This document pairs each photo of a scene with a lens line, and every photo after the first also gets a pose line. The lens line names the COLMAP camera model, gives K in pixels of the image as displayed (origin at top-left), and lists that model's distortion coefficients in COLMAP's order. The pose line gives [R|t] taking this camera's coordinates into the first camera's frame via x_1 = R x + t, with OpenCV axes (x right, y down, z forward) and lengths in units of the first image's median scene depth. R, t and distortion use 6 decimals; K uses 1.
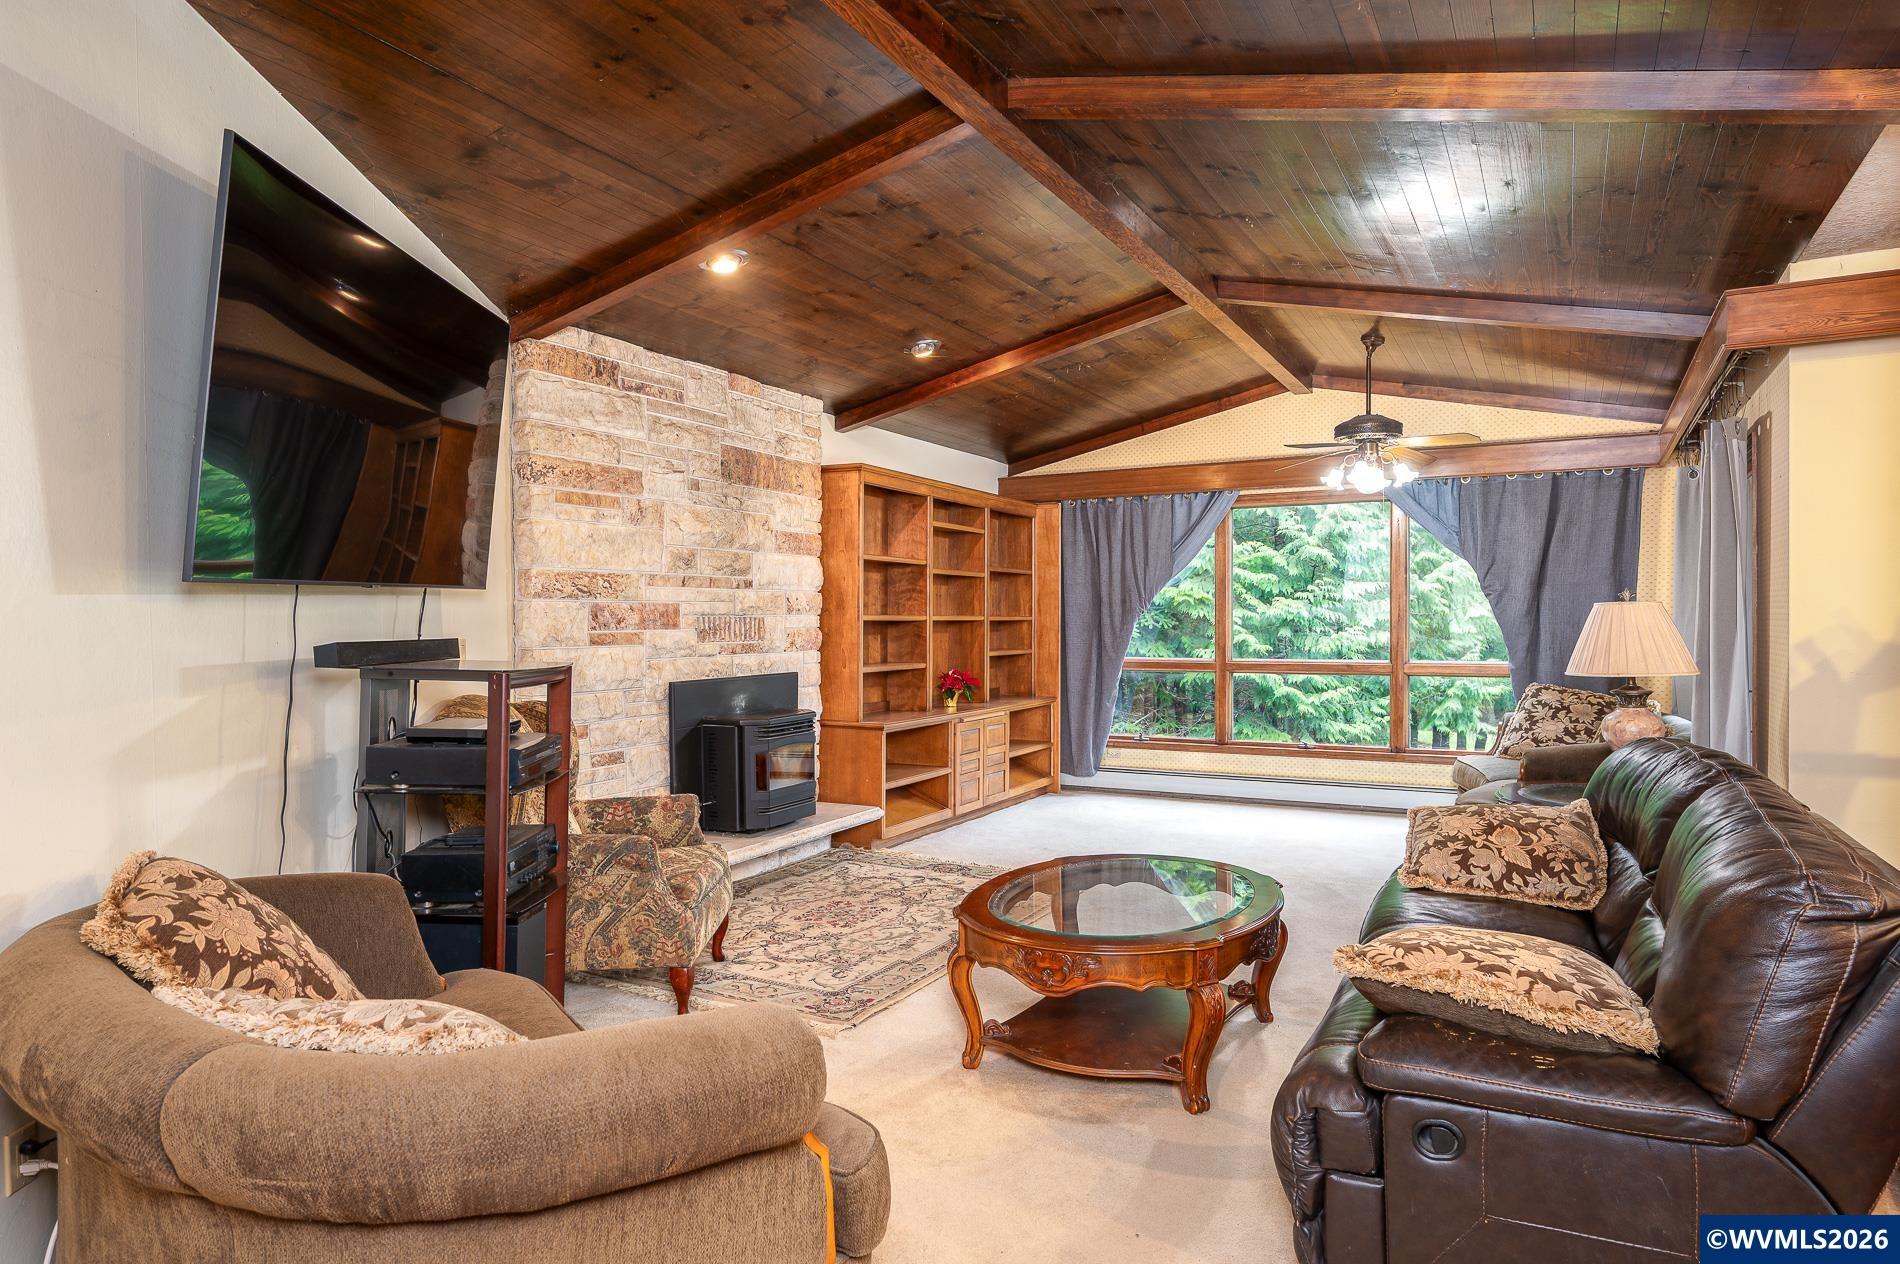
lens RADIAL K [[1120.8, 0, 950.0], [0, 1120.8, 632.0], [0, 0, 1]] dist [-0.006028, 0.000415]
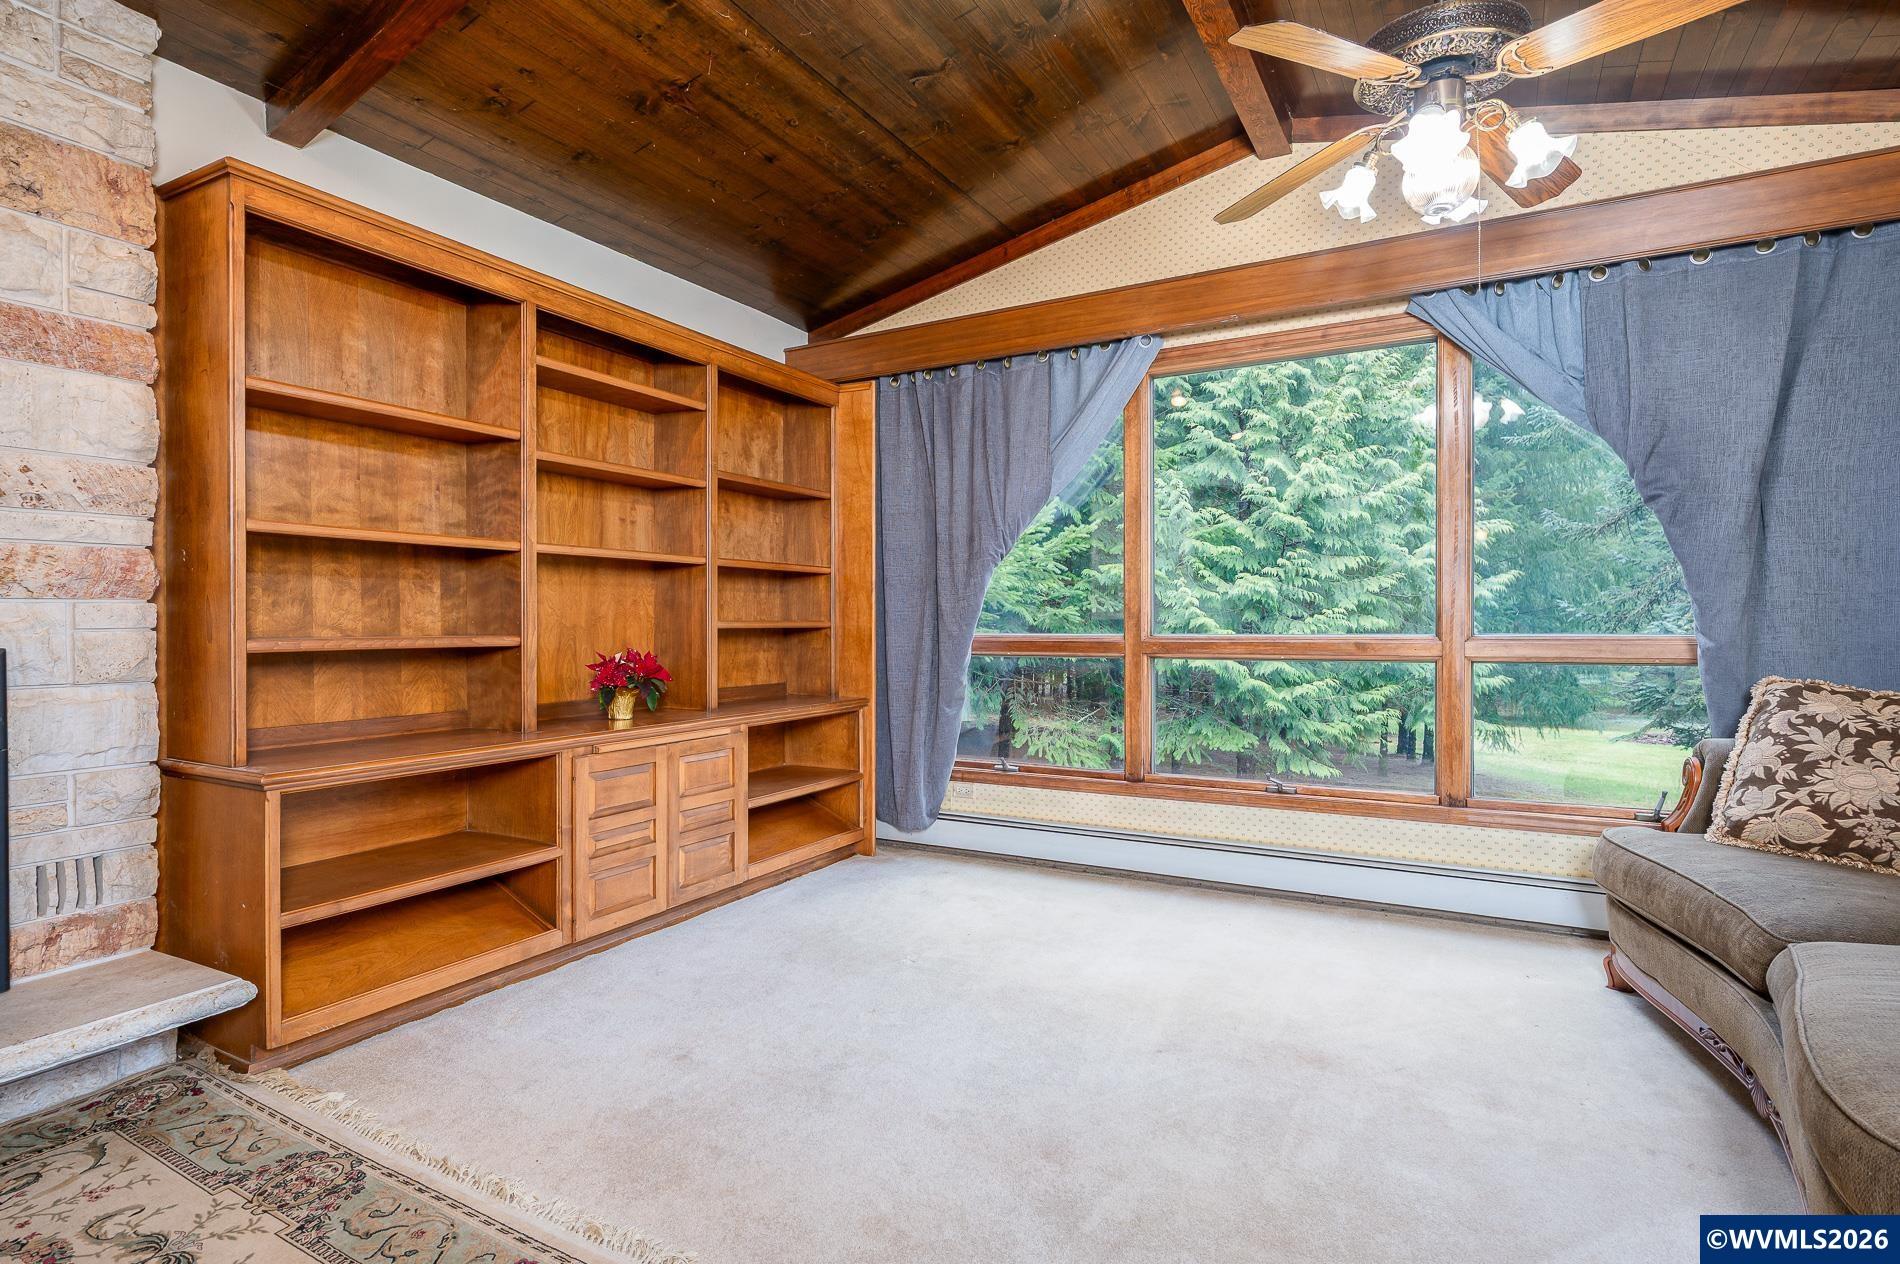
lens RADIAL K [[972.1, 0, 950.0], [0, 972.1, 632.0], [0, 0, 1]] dist [0.001474, 0.000122]
pose [[0.999911, -0.000248, -0.013324, 0.183969], [0.000269, 0.999999, 0.001579, 0.026244], [0.013324, -0.001582, 0.999910, 0.590220]]
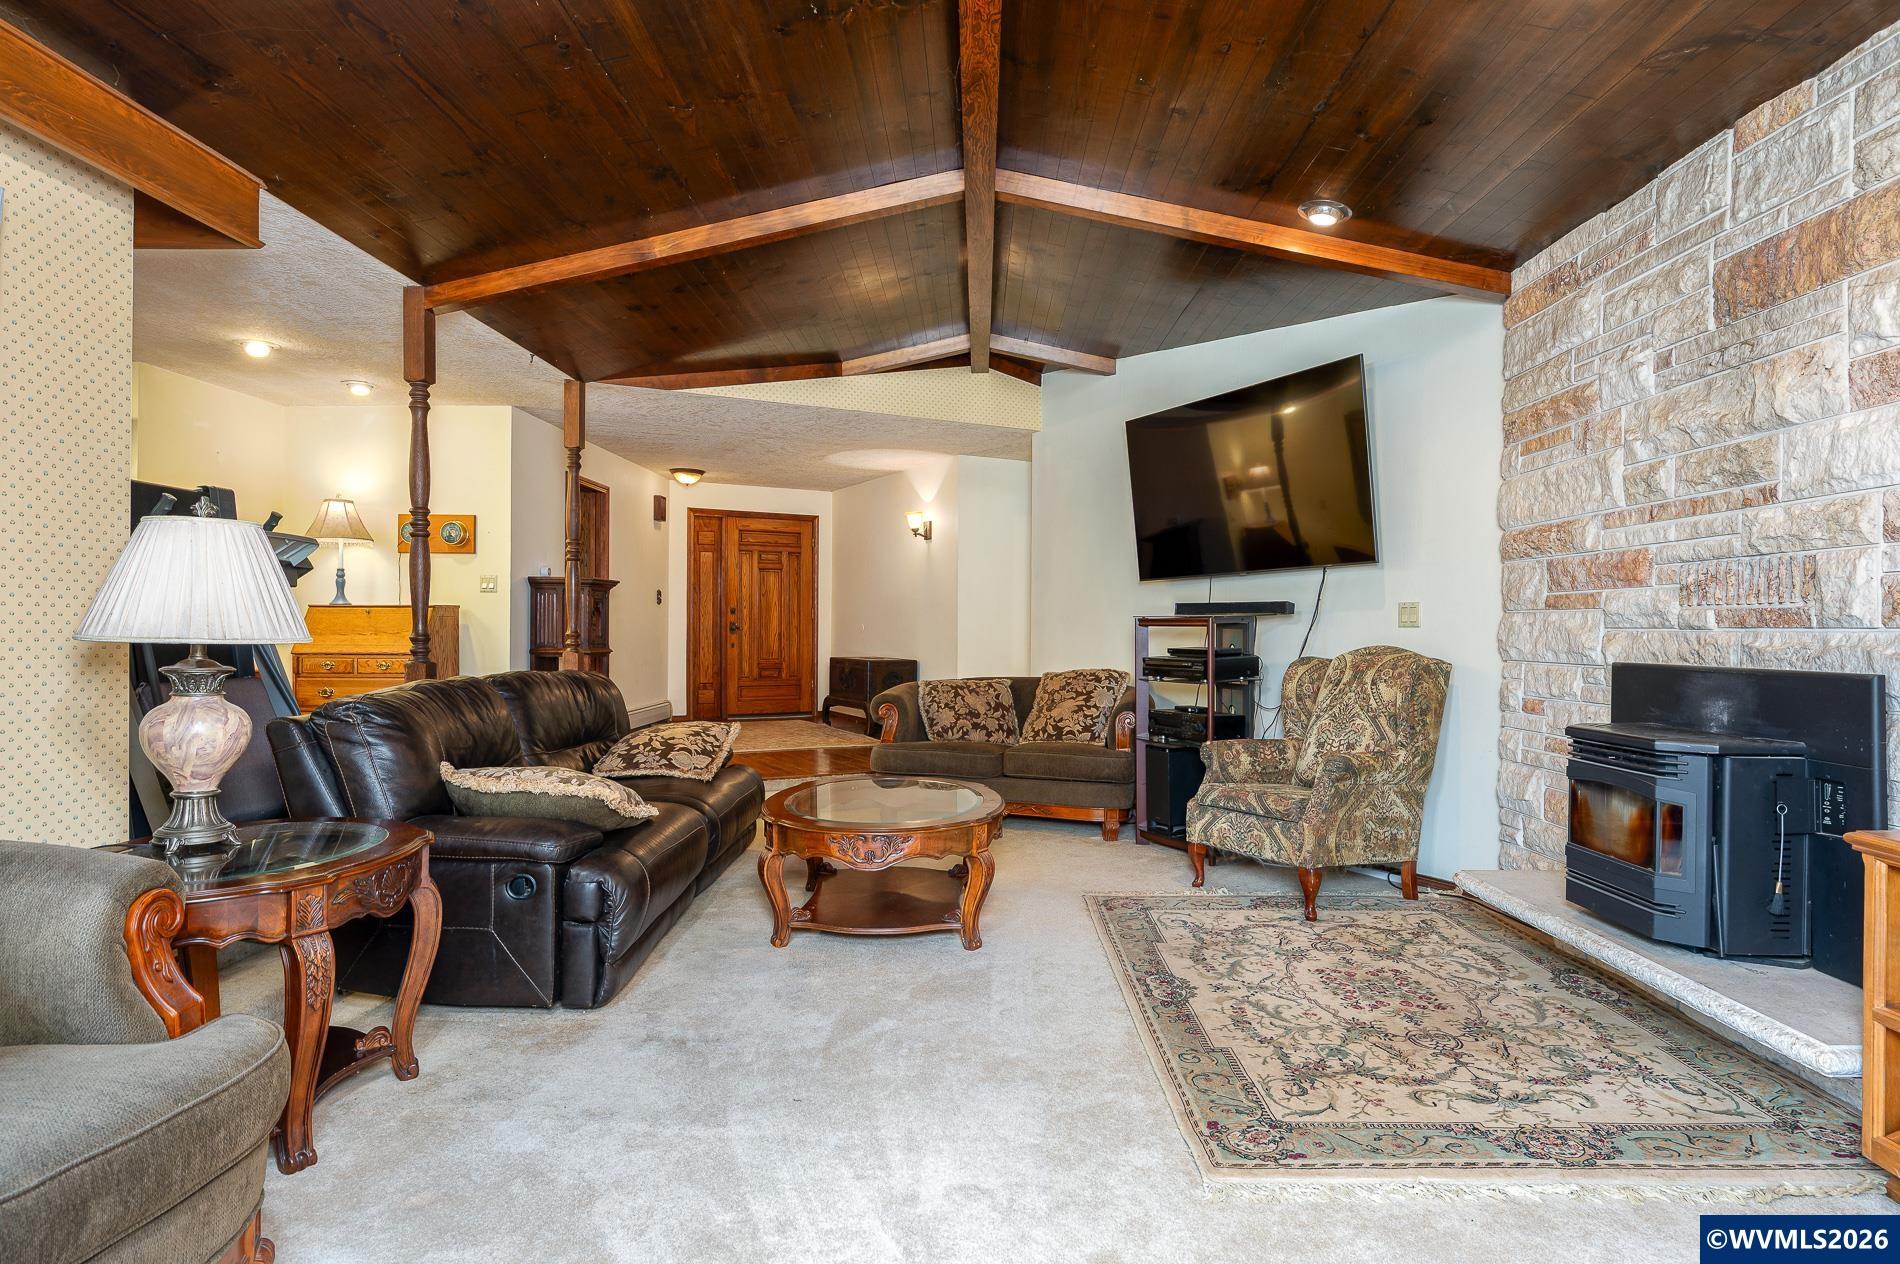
lens RADIAL K [[1071.0, 0, 982.5], [0, 1071.0, 633.1], [0, 0, 1]] dist [-0.000666, -0.000260]
pose [[-0.877882, 0.001184, -0.478876, 0.323596], [-0.009021, 0.999779, 0.019011, 0.013272], [0.478792, 0.021009, -0.877677, 1.072584]]
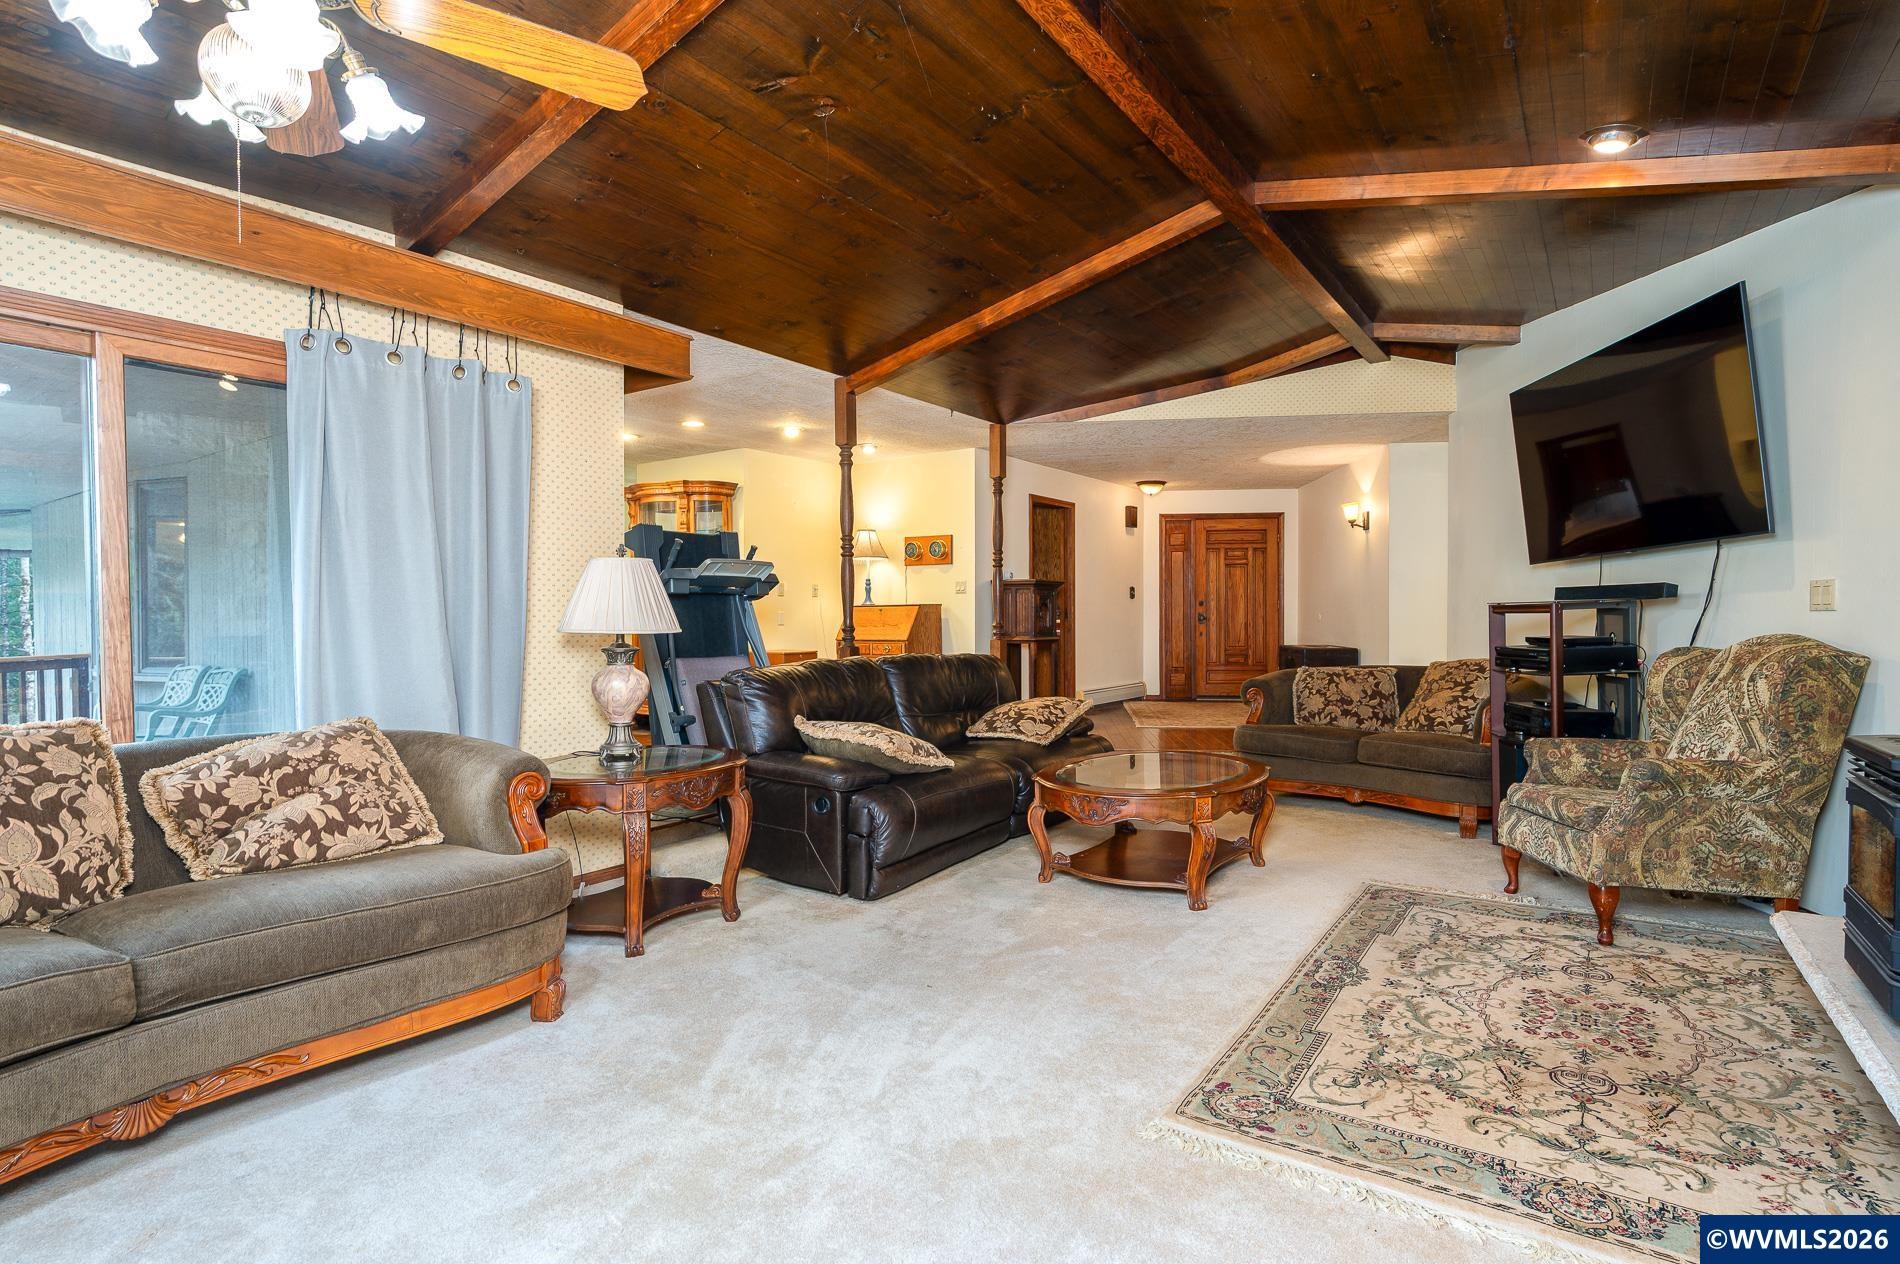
lens RADIAL K [[972.1, 0, 950.0], [0, 972.1, 632.0], [0, 0, 1]] dist [0.001474, 0.000122]
pose [[-0.994364, 0.007741, 0.105733, 0.143526], [0.010740, 0.999555, 0.027819, 0.012221], [-0.105471, 0.028798, -0.994005, 1.147510]]
